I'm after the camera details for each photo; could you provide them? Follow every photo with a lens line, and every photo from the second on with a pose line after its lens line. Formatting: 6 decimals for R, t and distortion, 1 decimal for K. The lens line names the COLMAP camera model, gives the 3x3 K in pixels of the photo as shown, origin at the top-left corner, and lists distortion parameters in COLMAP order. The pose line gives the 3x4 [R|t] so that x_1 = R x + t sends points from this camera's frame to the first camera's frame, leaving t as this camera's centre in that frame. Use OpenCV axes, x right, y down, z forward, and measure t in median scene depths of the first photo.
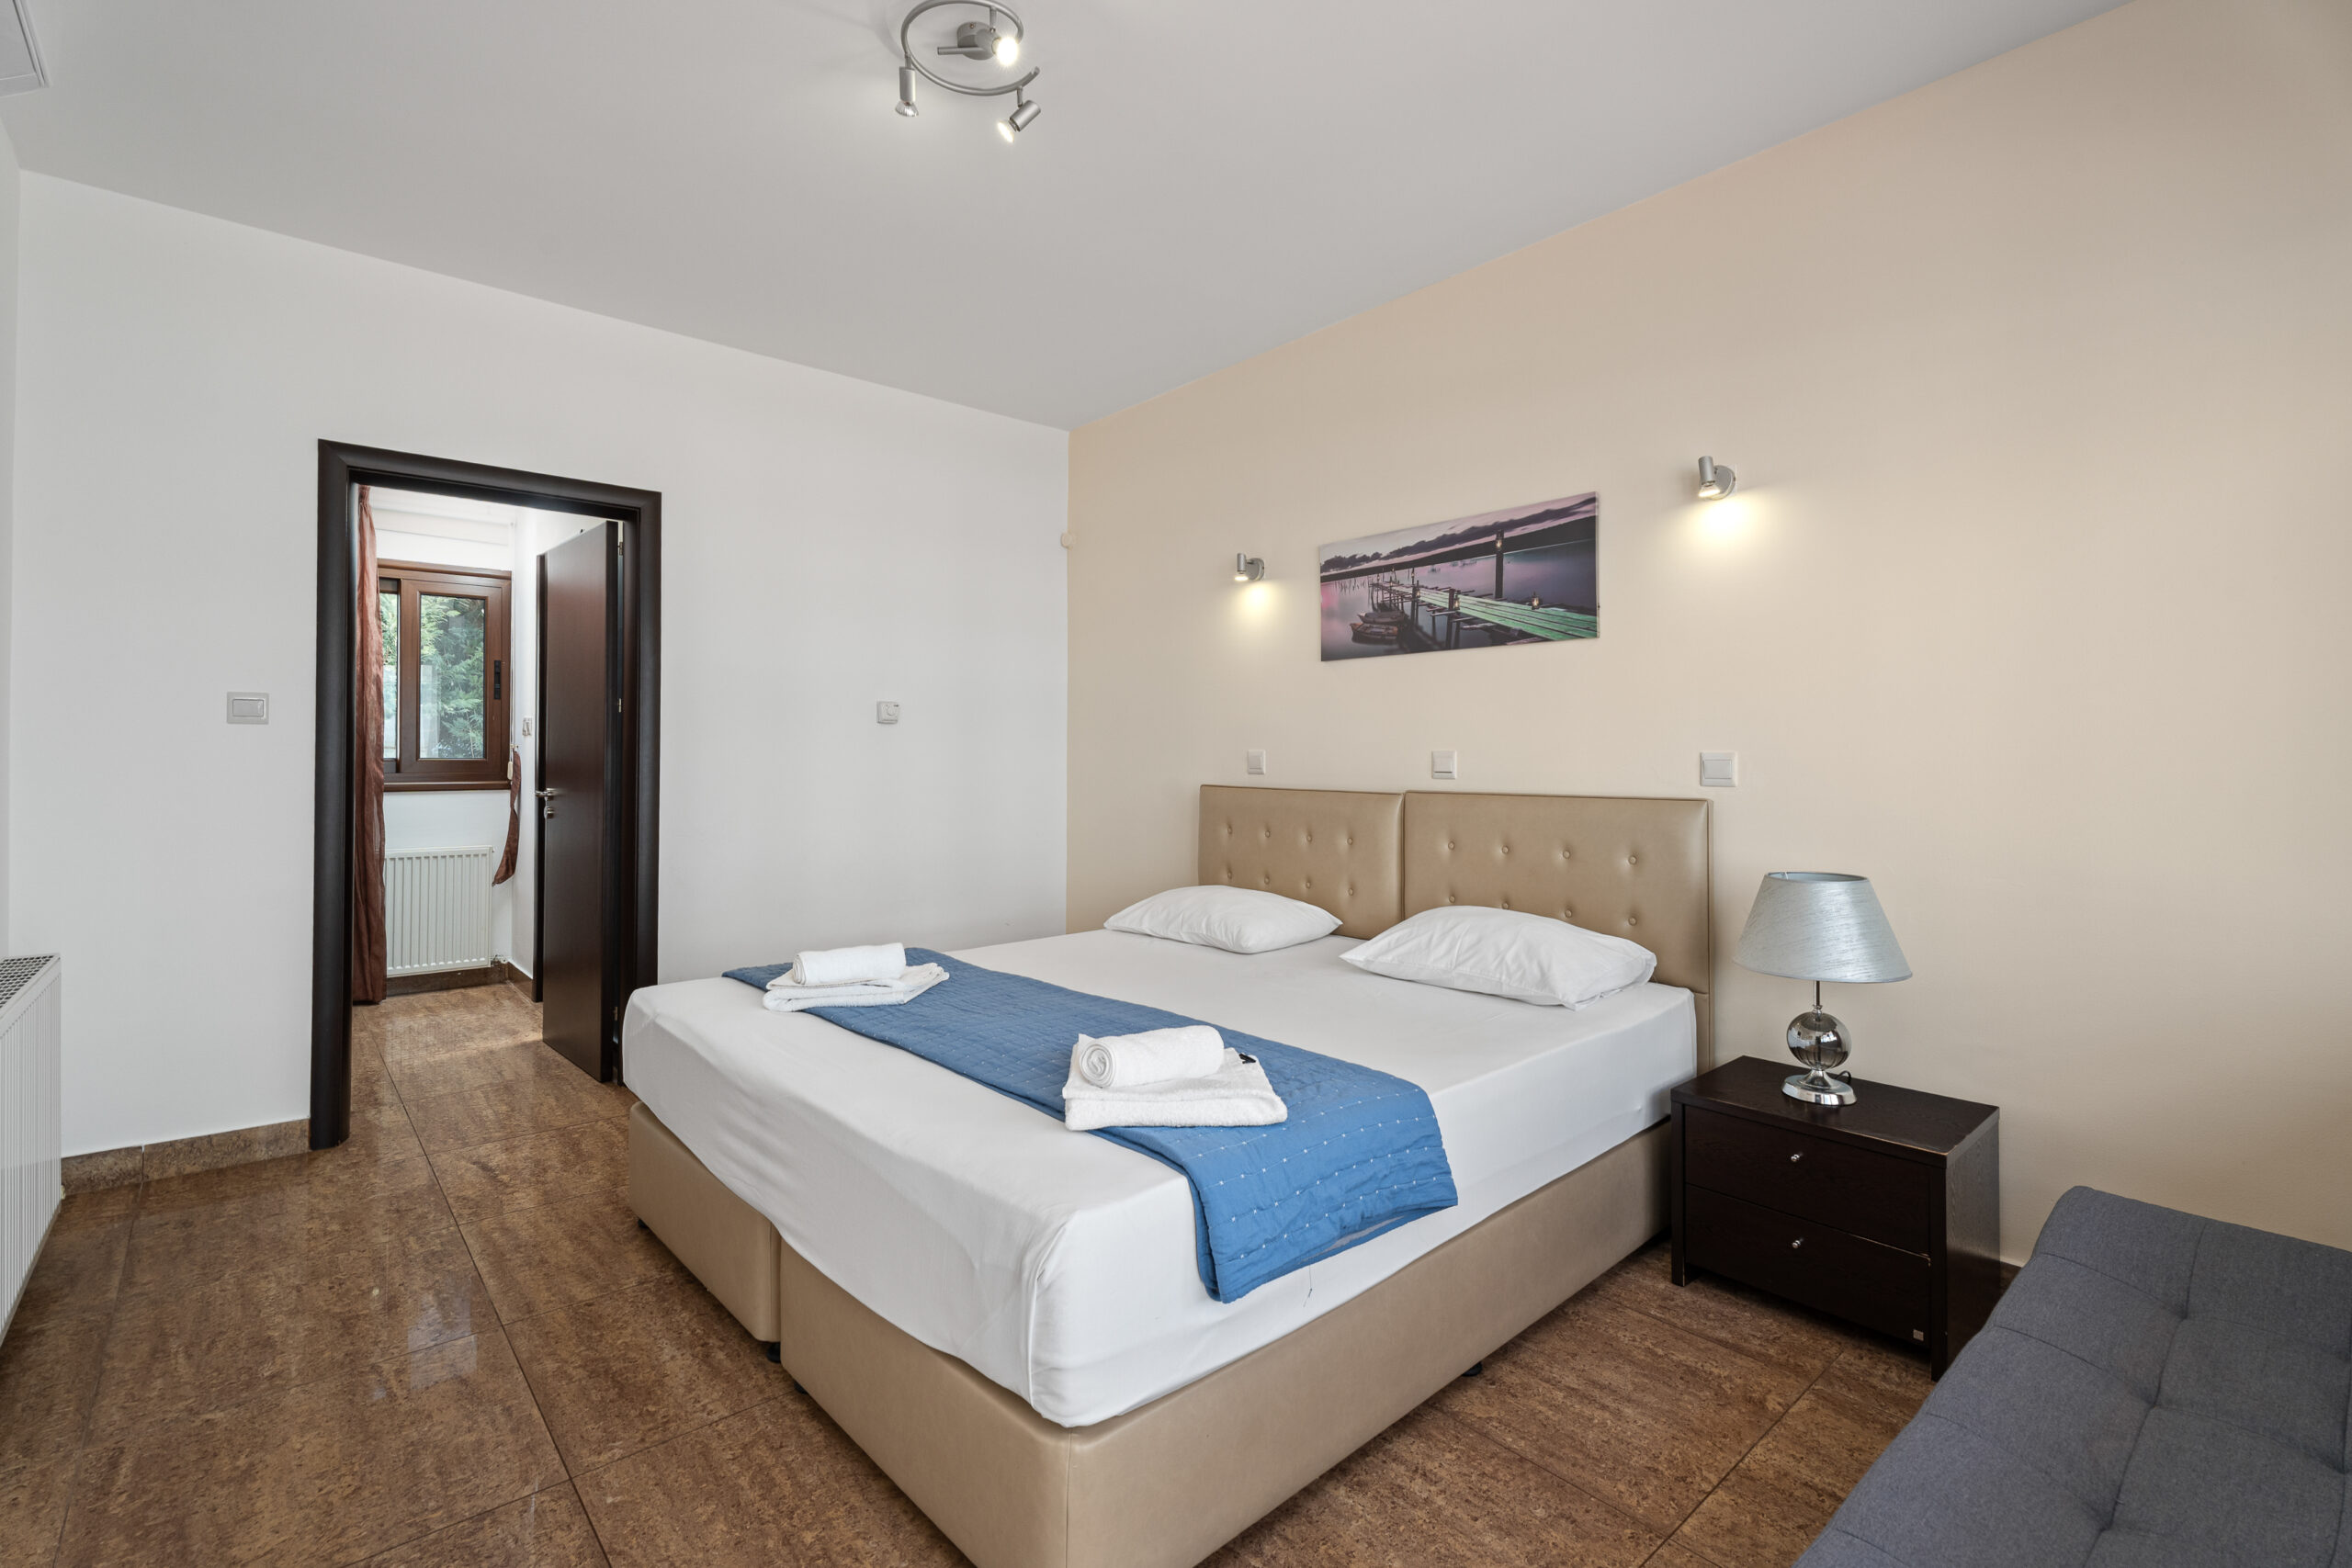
lens RADIAL K [[1046.1, 0, 1167.6], [0, 1046.1, 731.2], [0, 0, 1]] dist [-0.021580, 0.000203]
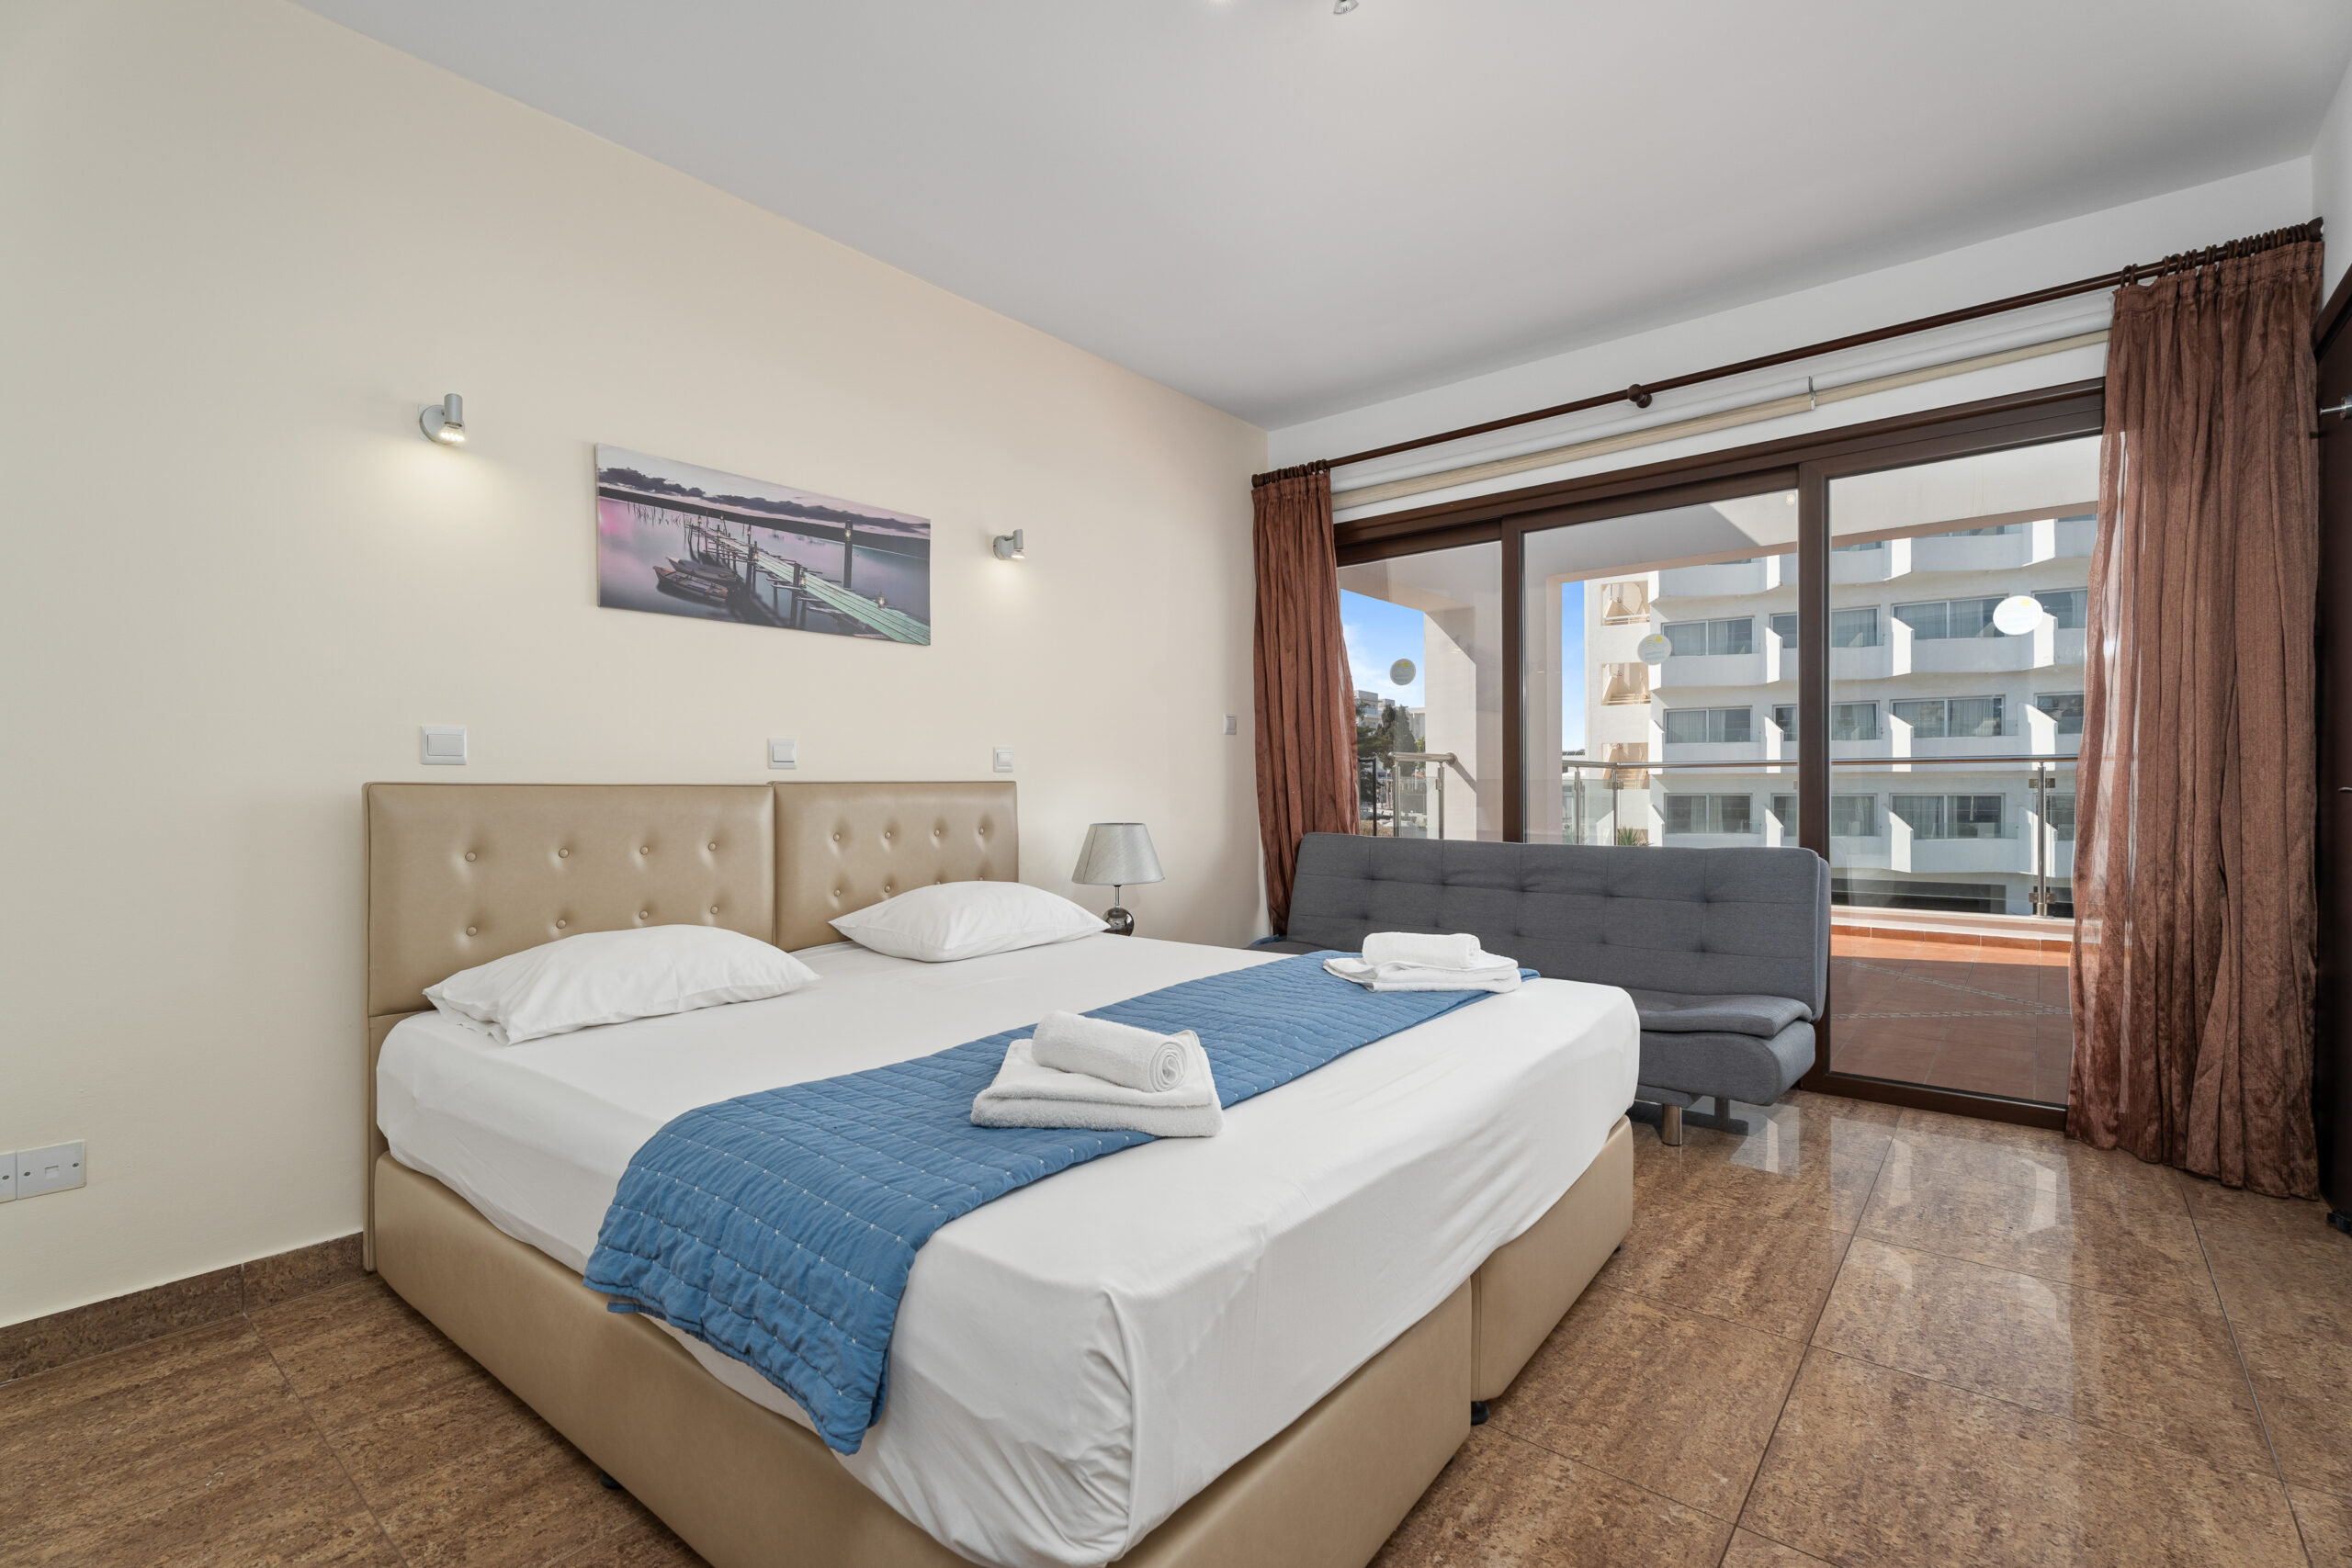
lens RADIAL K [[1059.6, 0, 1163.1], [0, 1059.6, 772.2], [0, 0, 1]] dist [0.000507, -0.000124]
pose [[-0.156824, 0.006647, 0.987604, -0.703617], [-0.021714, 0.999712, -0.010176, 0.050942], [-0.987388, -0.023041, -0.156634, 0.821631]]
